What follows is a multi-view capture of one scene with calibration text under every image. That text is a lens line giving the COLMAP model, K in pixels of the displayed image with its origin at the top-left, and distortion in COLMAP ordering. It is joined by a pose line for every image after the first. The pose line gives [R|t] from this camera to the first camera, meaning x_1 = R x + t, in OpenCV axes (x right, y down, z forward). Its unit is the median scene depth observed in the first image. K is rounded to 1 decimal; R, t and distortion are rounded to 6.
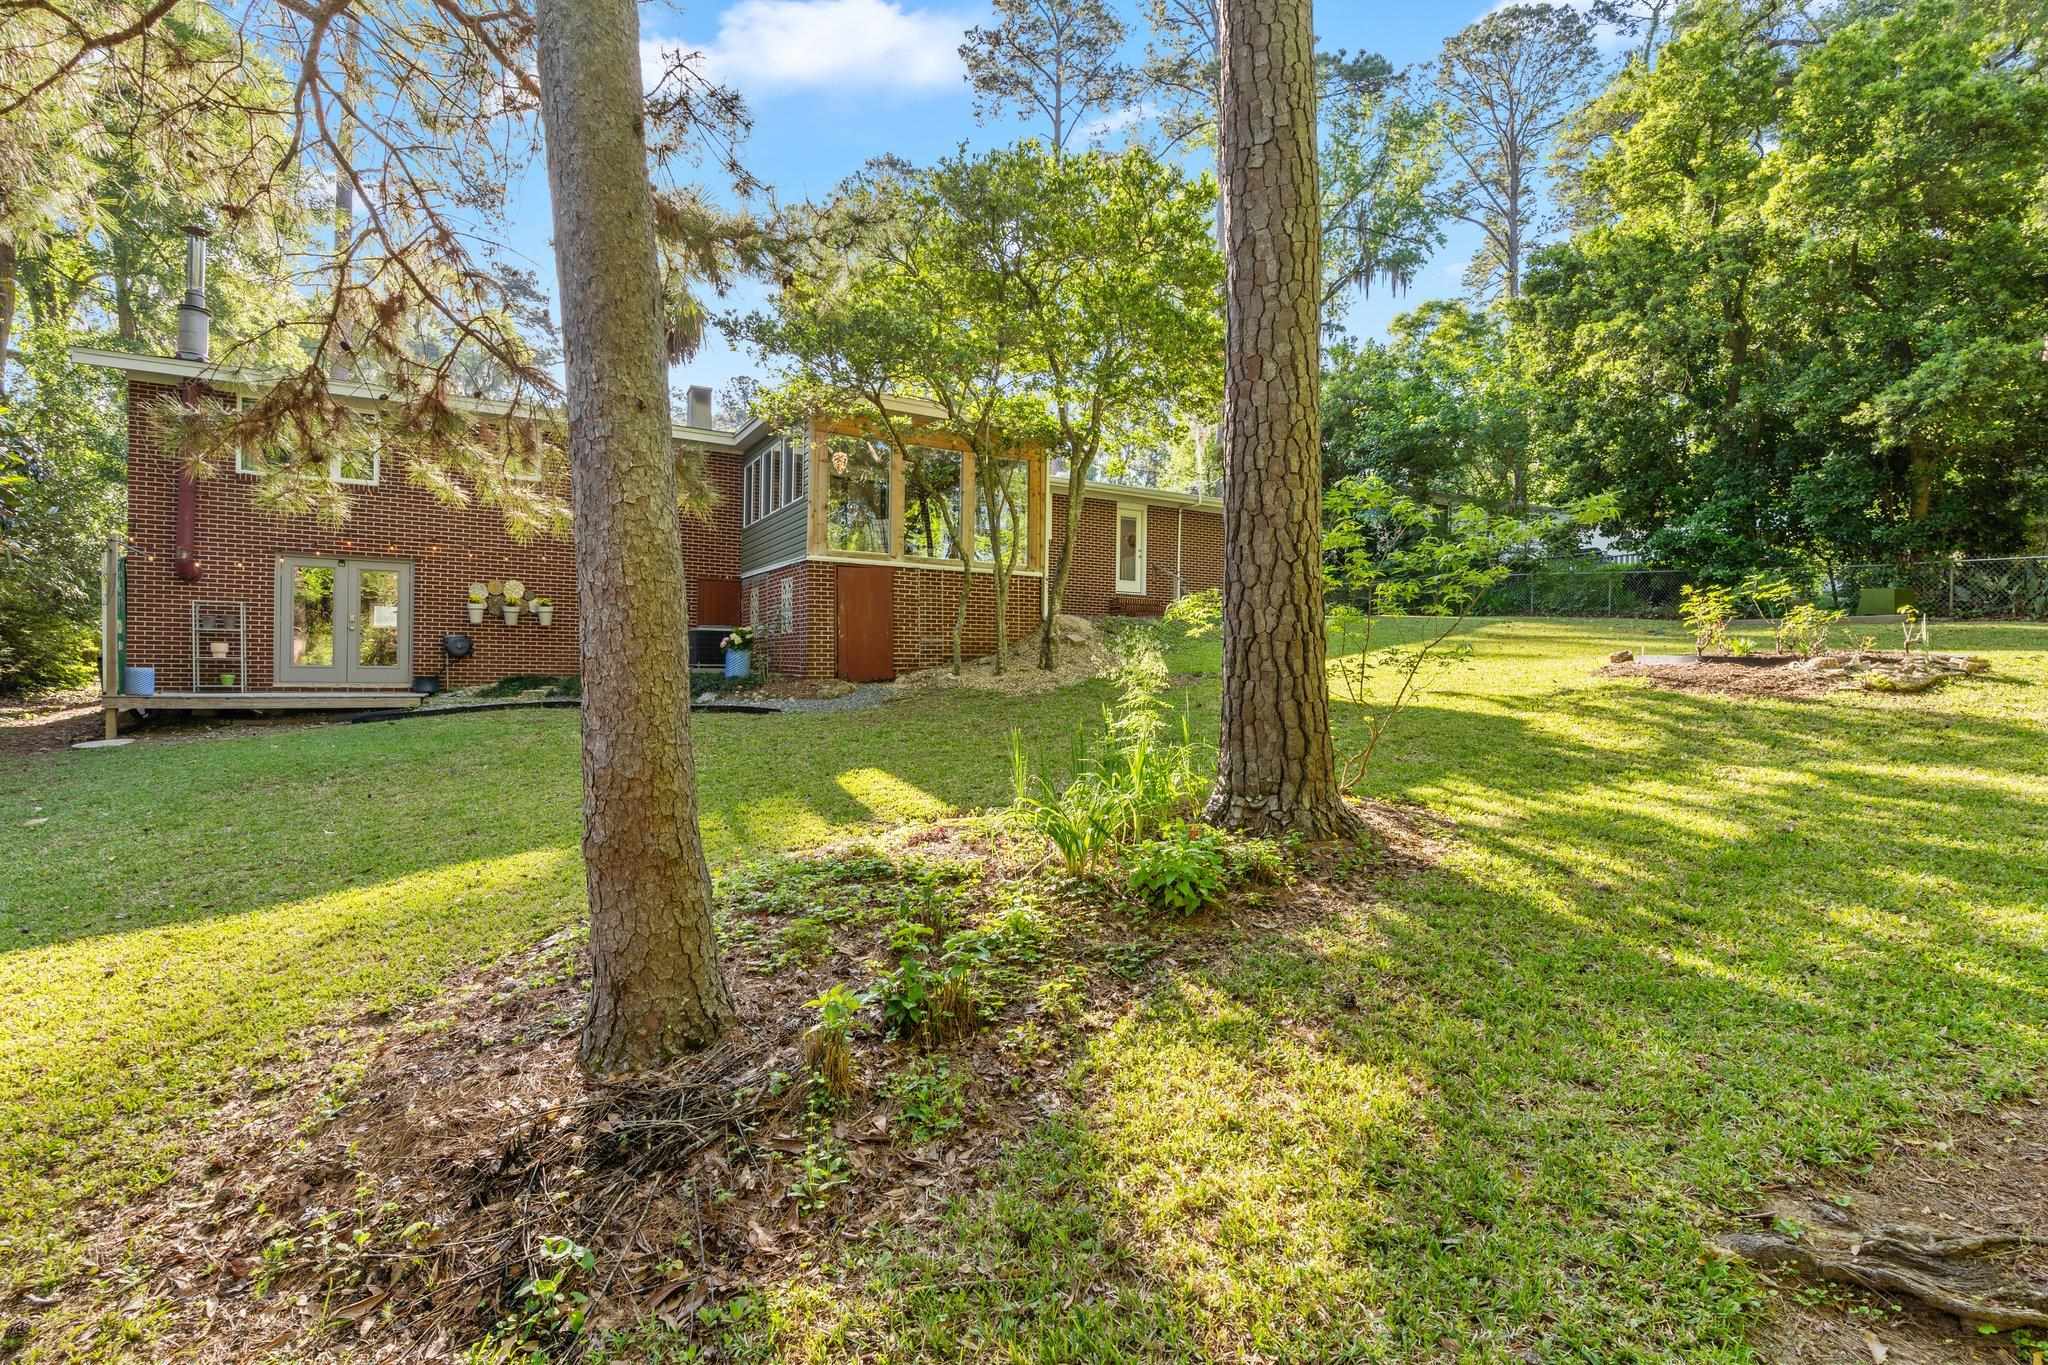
lens RADIAL K [[992.4, 0, 1025.5], [0, 992.4, 678.8], [0, 0, 1]] dist [0.005628, 0.000451]
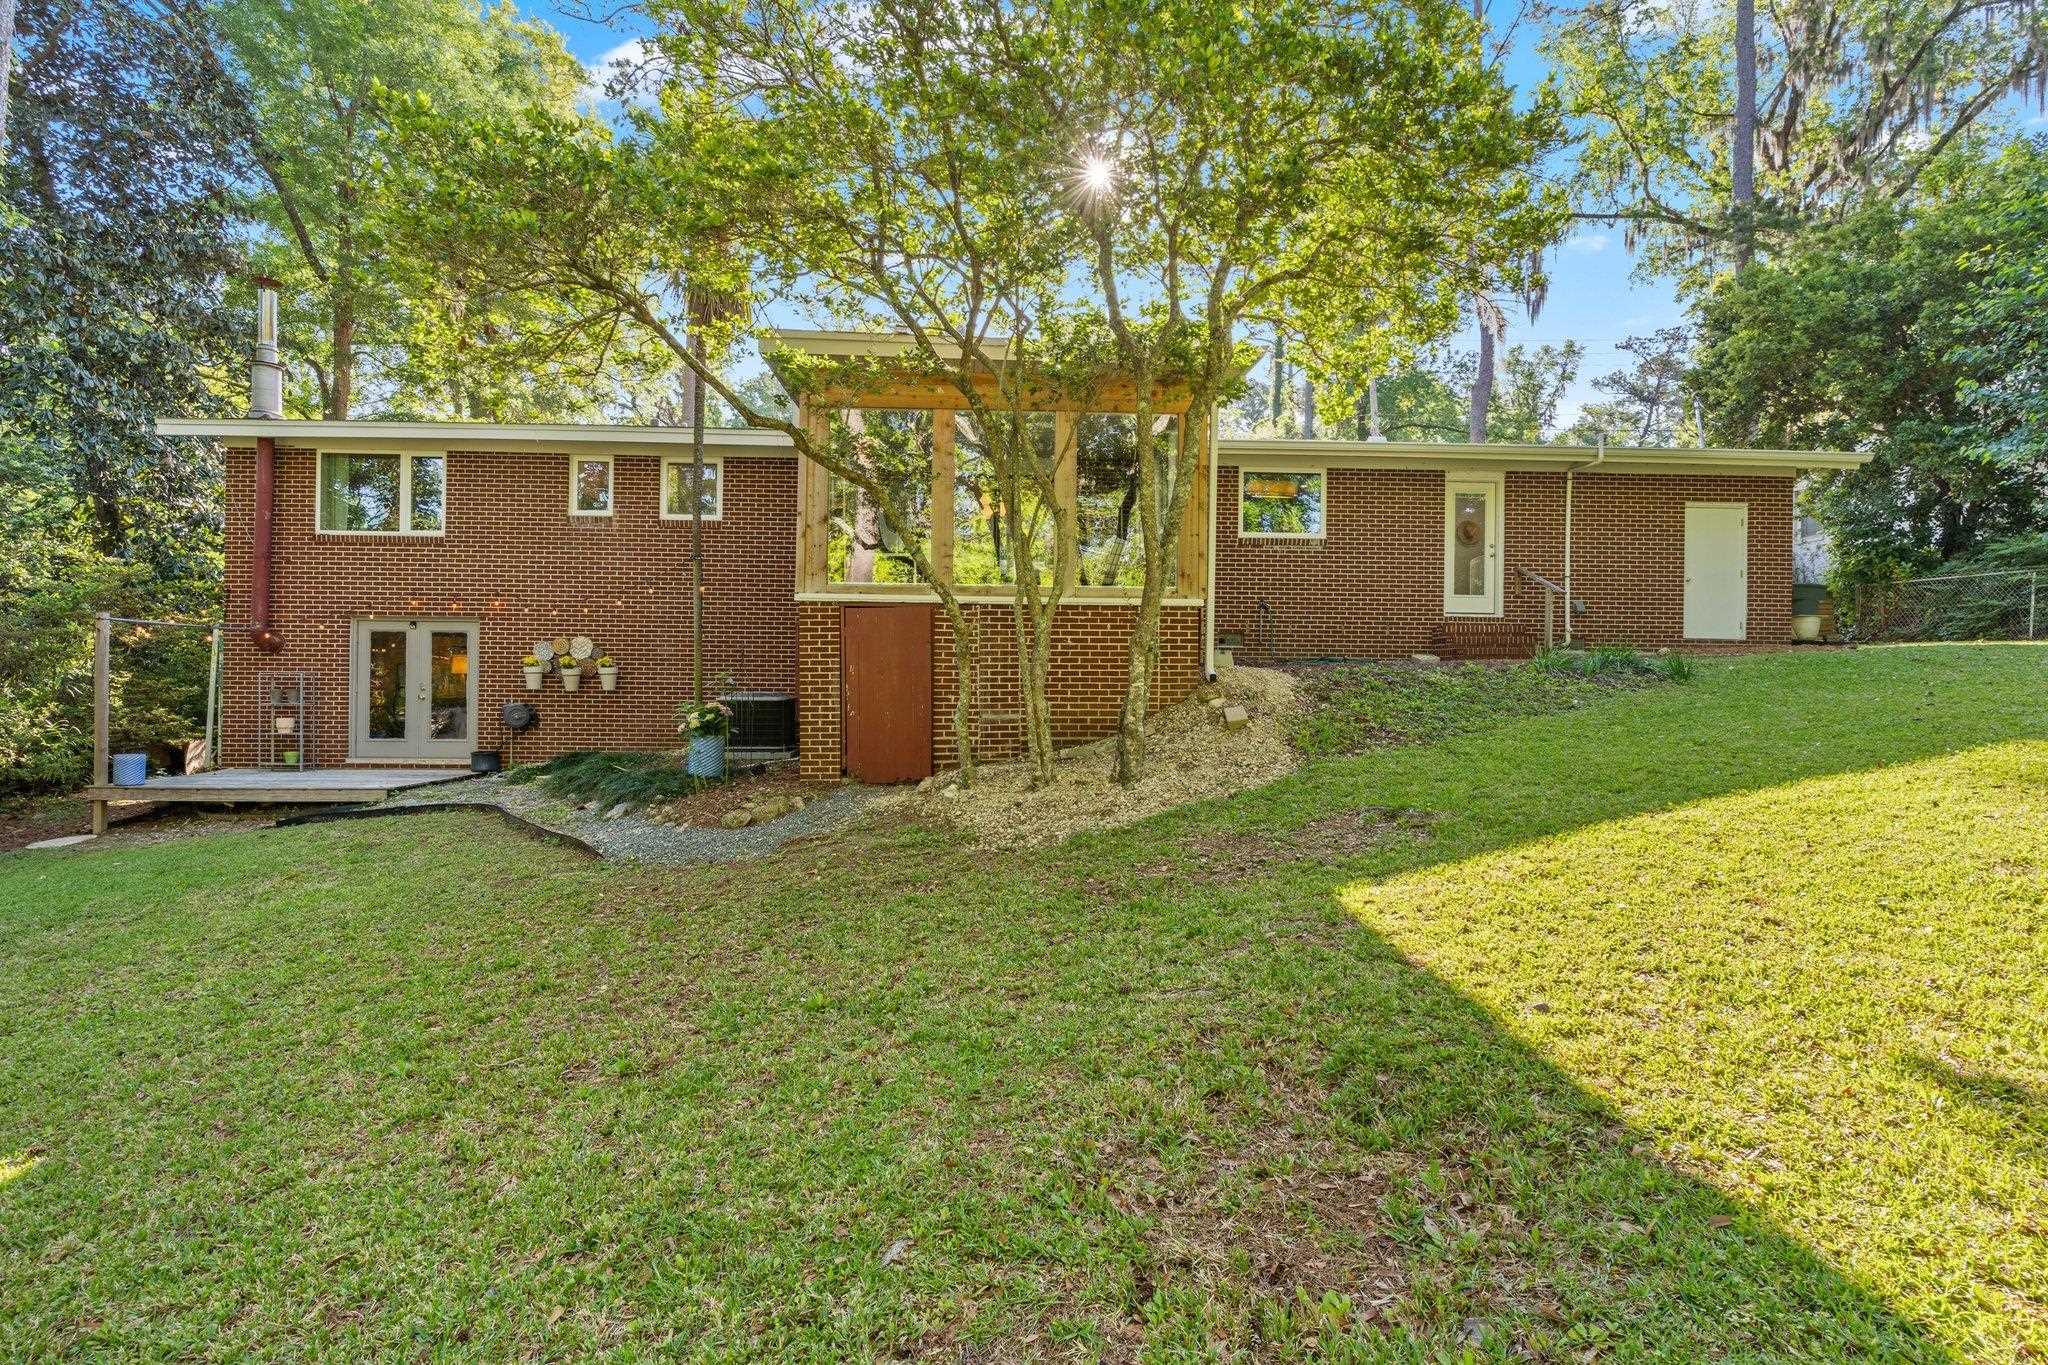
lens RADIAL K [[992.4, 0, 1022.7], [0, 992.4, 679.4], [0, 0, 1]] dist [0.005628, 0.000451]
pose [[0.883150, -0.005147, -0.469063, 0.213781], [-0.000477, 0.999929, -0.011869, -0.054638], [0.469091, 0.010706, 0.883085, 0.447417]]
